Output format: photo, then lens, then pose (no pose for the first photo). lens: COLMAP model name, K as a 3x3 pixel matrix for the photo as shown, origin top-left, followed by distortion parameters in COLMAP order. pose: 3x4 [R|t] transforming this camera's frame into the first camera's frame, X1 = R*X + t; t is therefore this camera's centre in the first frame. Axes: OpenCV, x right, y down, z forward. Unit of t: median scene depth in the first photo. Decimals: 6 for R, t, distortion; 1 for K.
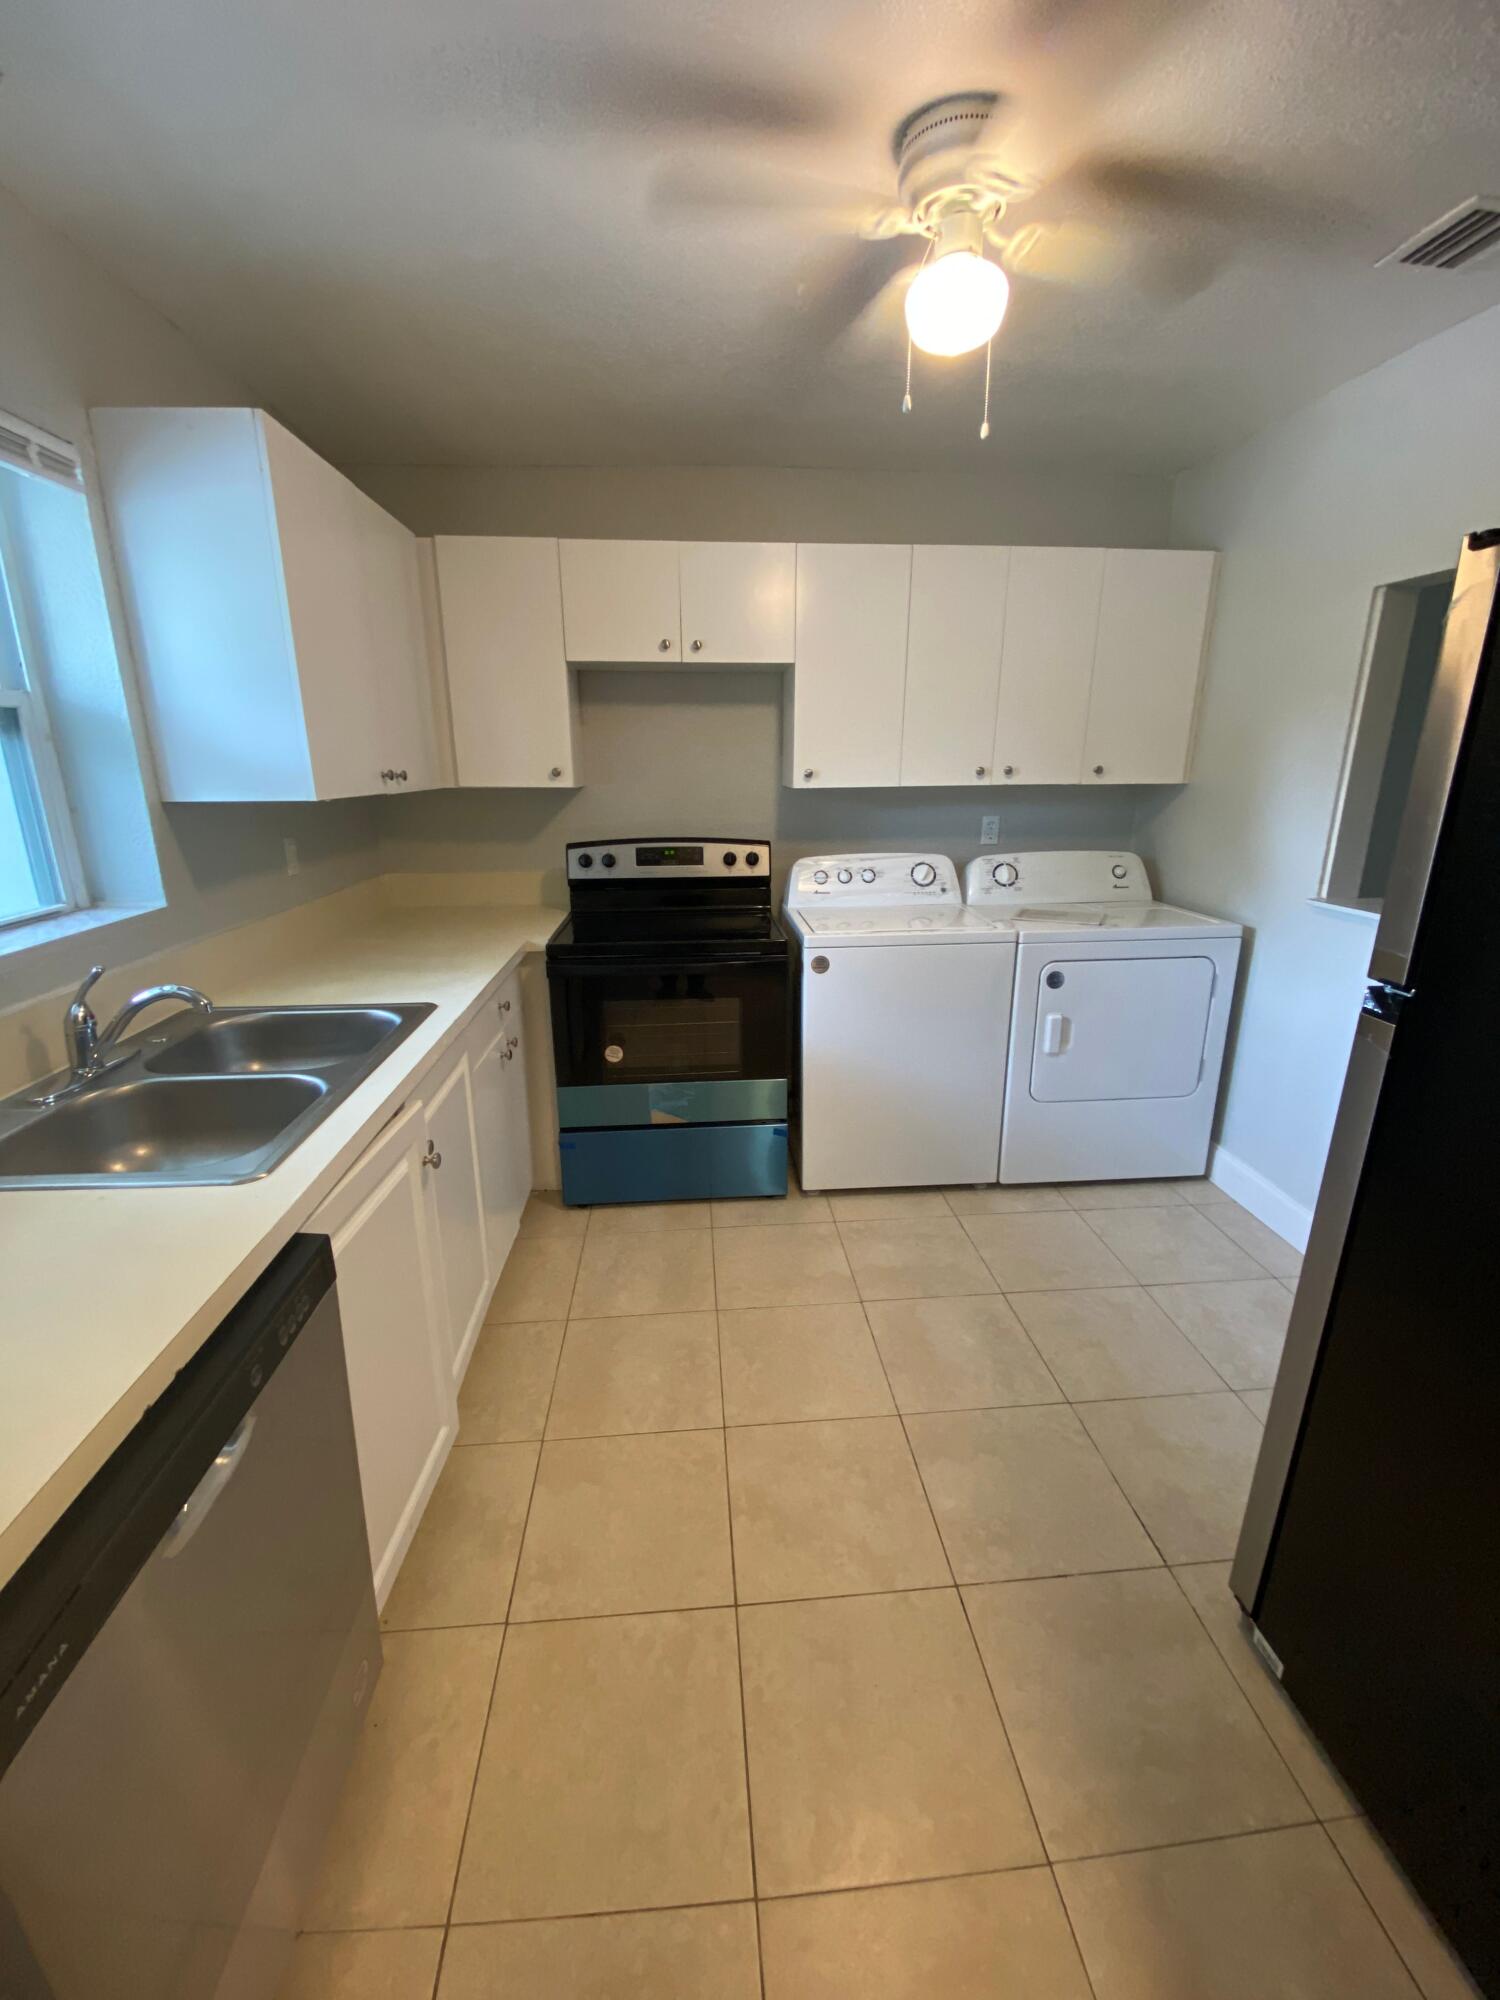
lens RADIAL K [[806.9, 0, 729.5], [0, 806.9, 1006.5], [0, 0, 1]] dist [0.002380, -0.013015]
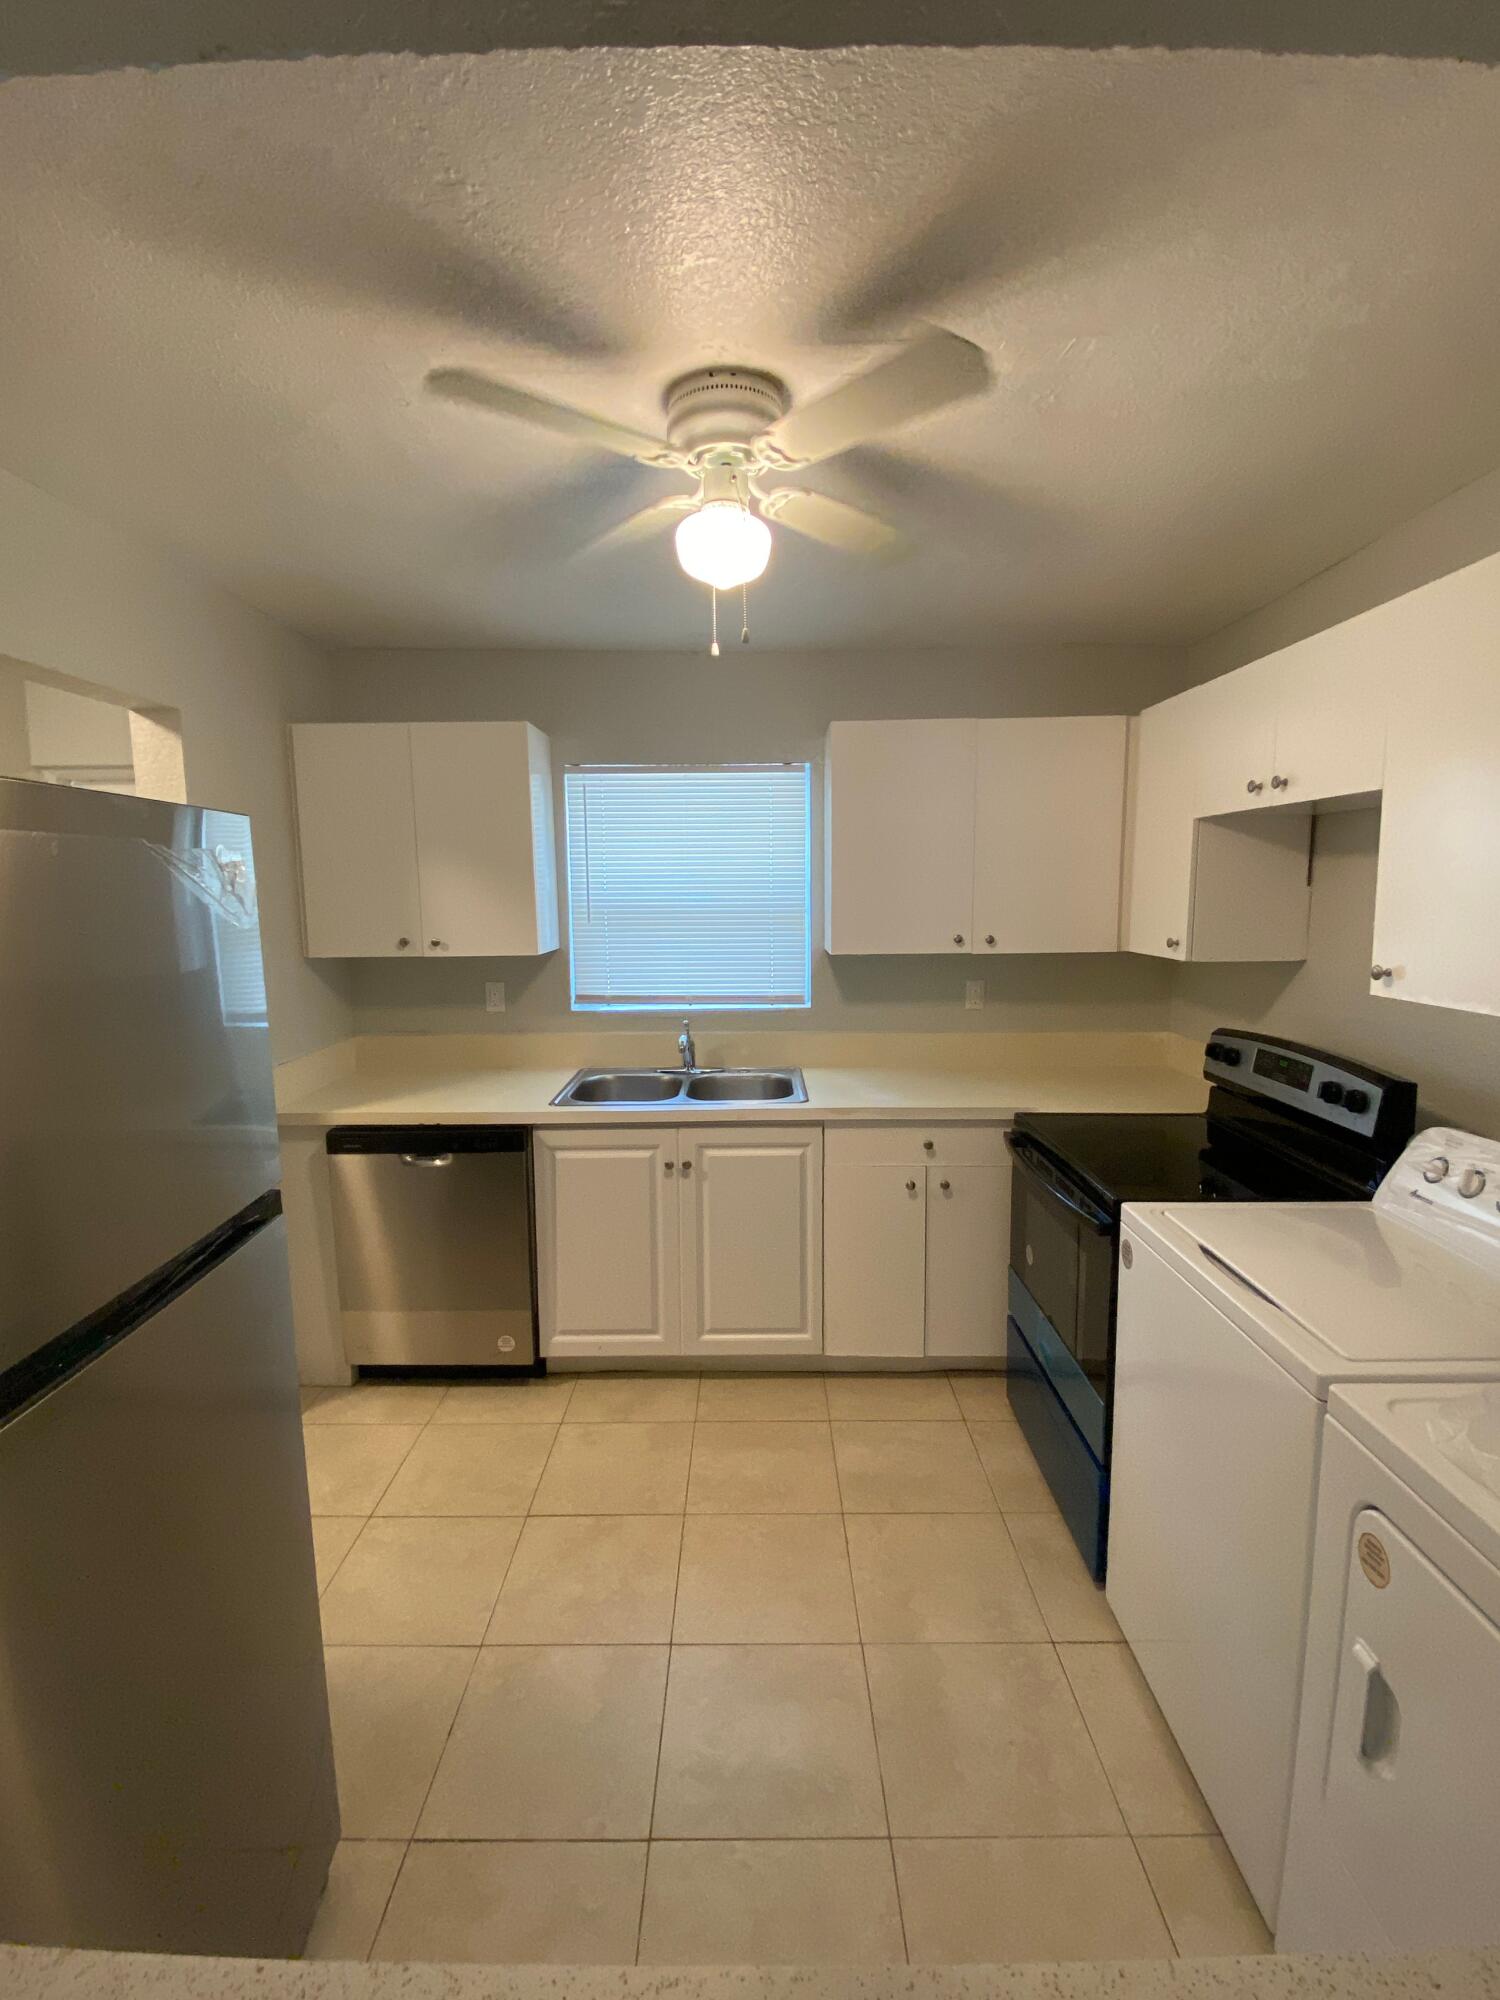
lens RADIAL K [[905.2, 0, 744.0], [0, 905.2, 990.1], [0, 0, 1]] dist [0.003223, -0.001041]
pose [[-0.081170, 0.117749, -0.989720, 0.748656], [-0.273189, 0.952340, 0.135707, -0.240582], [0.958530, 0.281396, -0.045133, 0.603192]]
